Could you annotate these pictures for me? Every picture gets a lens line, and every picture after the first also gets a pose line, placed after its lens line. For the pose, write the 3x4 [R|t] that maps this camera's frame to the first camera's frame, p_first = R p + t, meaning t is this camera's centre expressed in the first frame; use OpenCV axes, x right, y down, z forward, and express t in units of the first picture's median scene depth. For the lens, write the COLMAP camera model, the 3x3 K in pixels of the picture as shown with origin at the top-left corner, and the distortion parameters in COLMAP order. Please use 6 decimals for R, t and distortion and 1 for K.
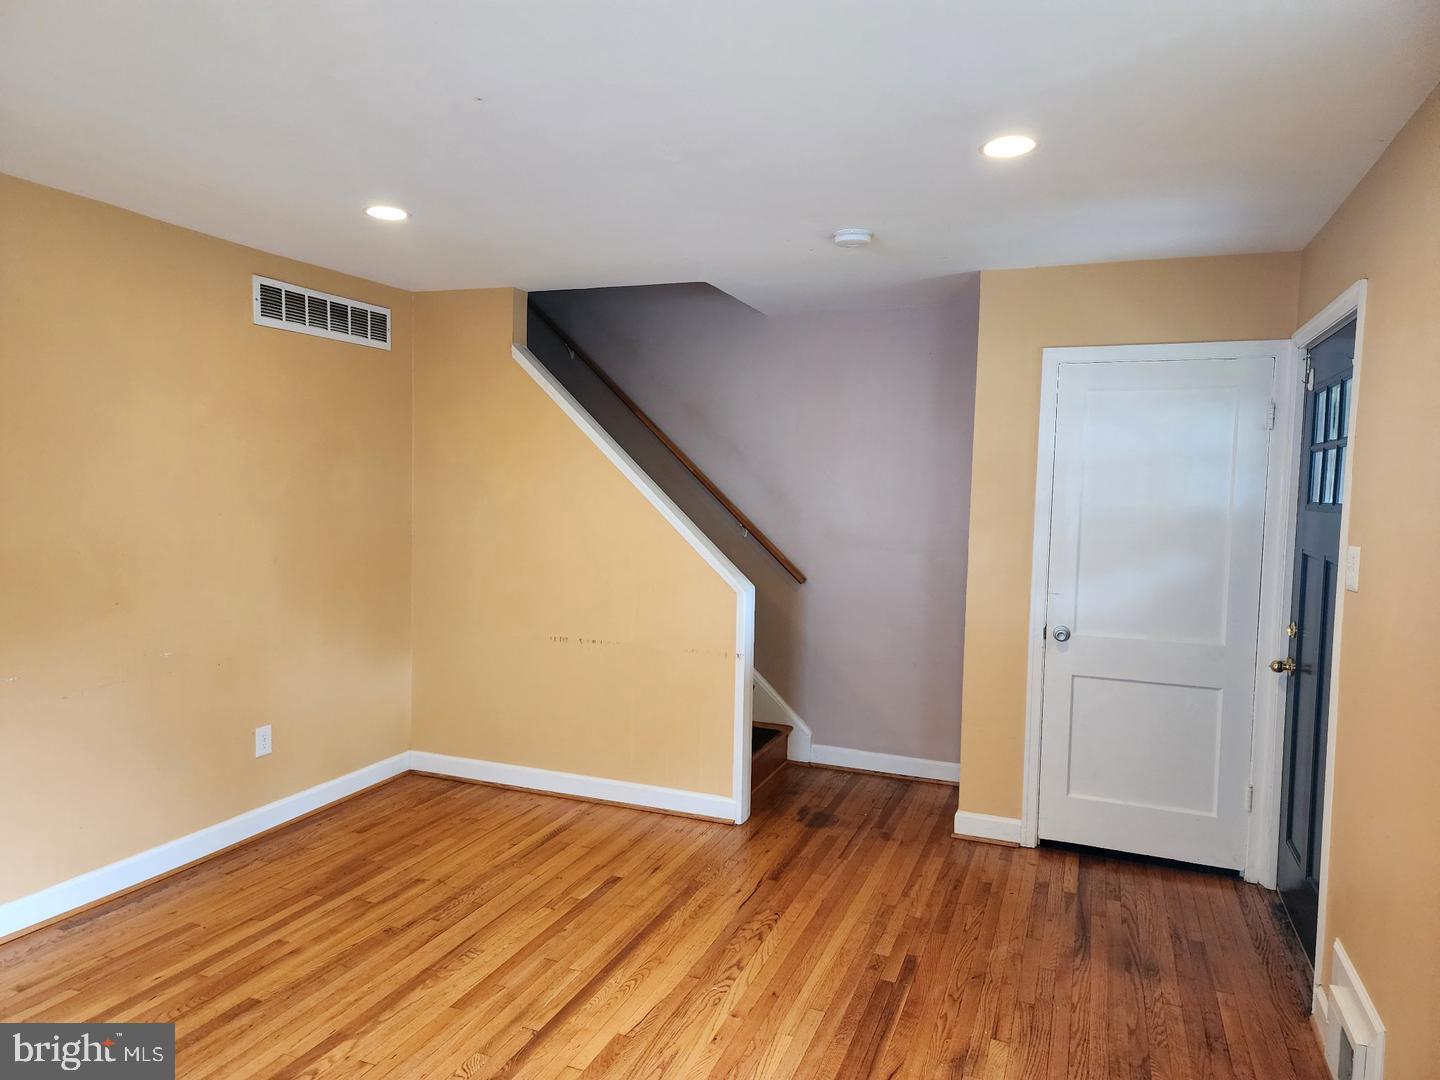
lens RADIAL K [[969.3, 0, 720.0], [0, 969.3, 525.4], [0, 0, 1]] dist [0.054488, -0.038755]
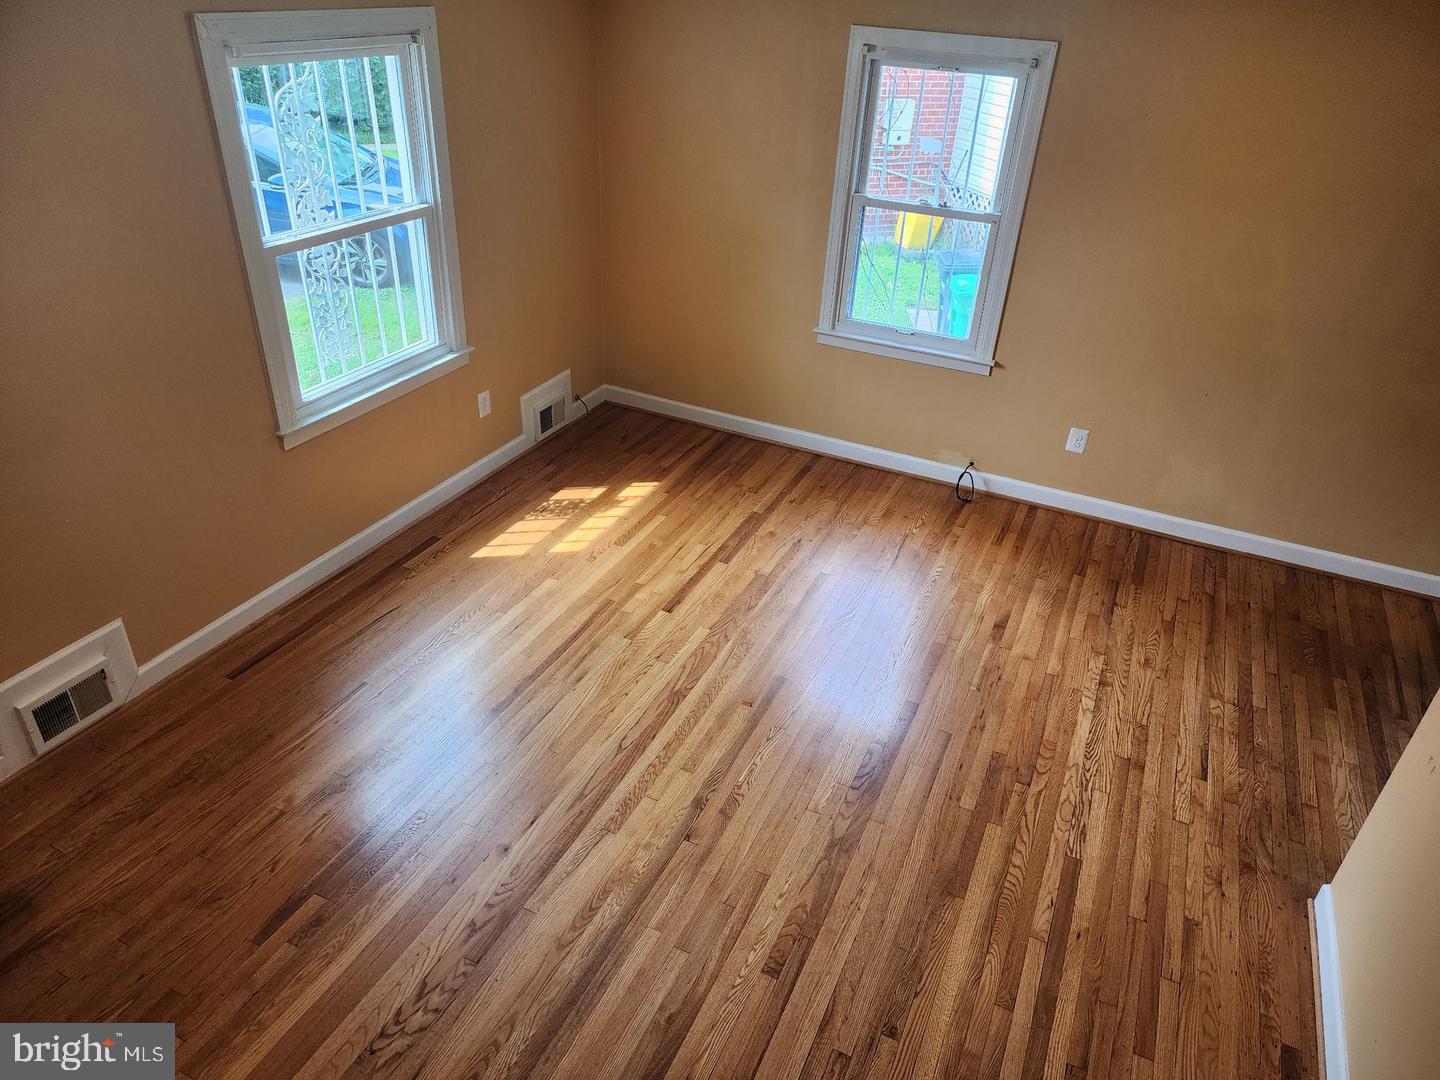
lens RADIAL K [[965.2, 0, 732.8], [0, 965.2, 544.9], [0, 0, 1]] dist [0.064242, -0.058281]
pose [[-0.995139, -0.098398, 0.004098, -0.175395], [-0.079621, 0.828340, 0.554539, -0.331597], [-0.057960, 0.551517, -0.832148, 1.442743]]
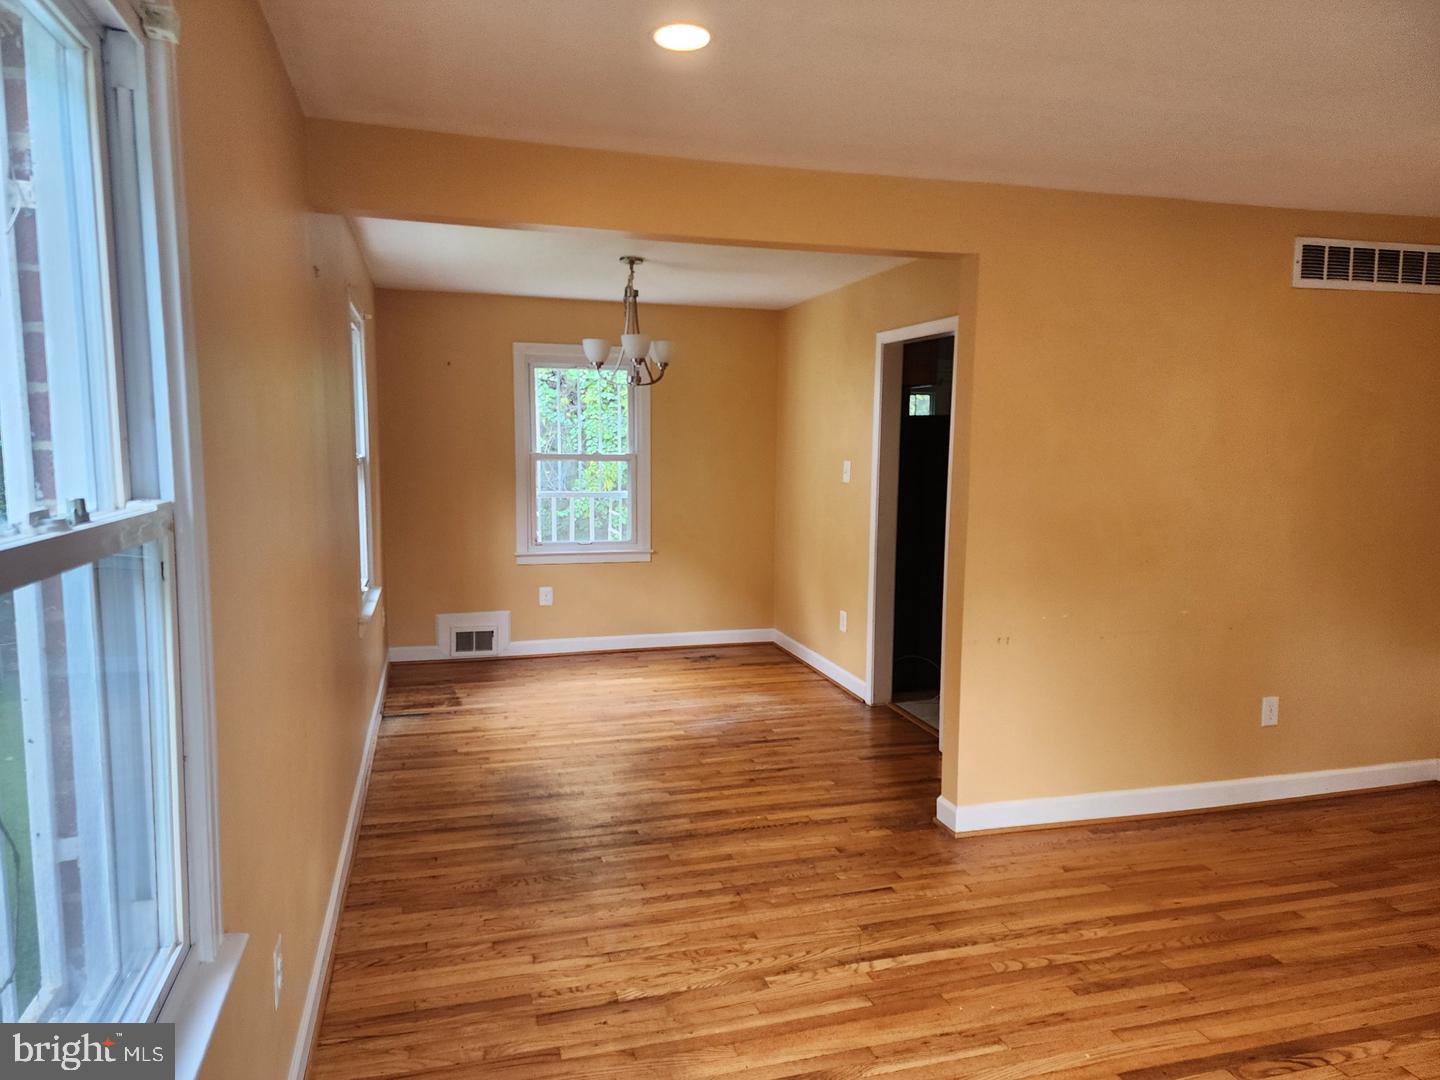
lens RADIAL K [[968.2, 0, 702.0], [0, 968.2, 537.2], [0, 0, 1]] dist [0.086975, -0.059808]
pose [[0.606146, 0.060553, -0.793045, -0.034838], [-0.025882, 0.998071, 0.056425, 0.002159], [0.794932, -0.013676, 0.606544, -0.078950]]
